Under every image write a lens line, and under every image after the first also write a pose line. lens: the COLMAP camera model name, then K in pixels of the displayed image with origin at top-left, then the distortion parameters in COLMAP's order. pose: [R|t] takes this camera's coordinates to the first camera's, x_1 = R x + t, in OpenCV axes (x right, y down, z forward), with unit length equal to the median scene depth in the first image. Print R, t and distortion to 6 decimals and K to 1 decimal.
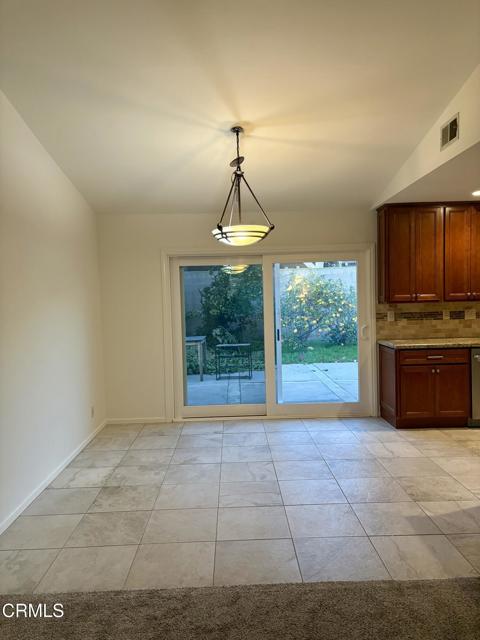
lens RADIAL K [[479.1, 0, 238.9], [0, 479.1, 318.5], [0, 0, 1]] dist [0.013725, 0.002962]
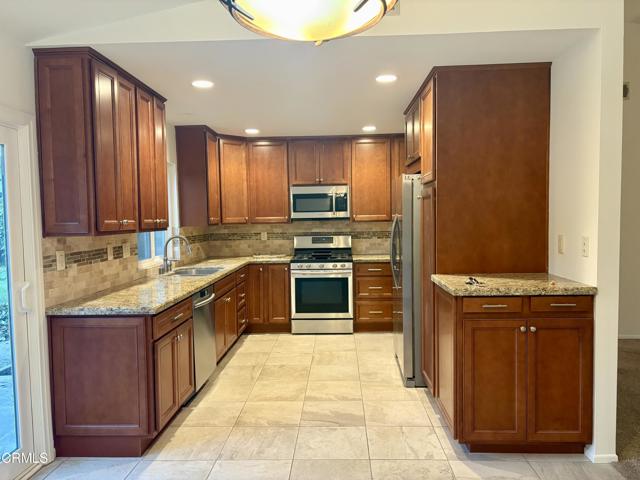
lens RADIAL K [[479.1, 0, 324.3], [0, 479.1, 241.9], [0, 0, 1]] dist [0.013725, 0.002962]
pose [[0.048245, -0.027834, 0.998448, -0.200414], [0.056538, 0.998085, 0.025092, -0.022254], [-0.997234, 0.055240, 0.049727, 0.681355]]
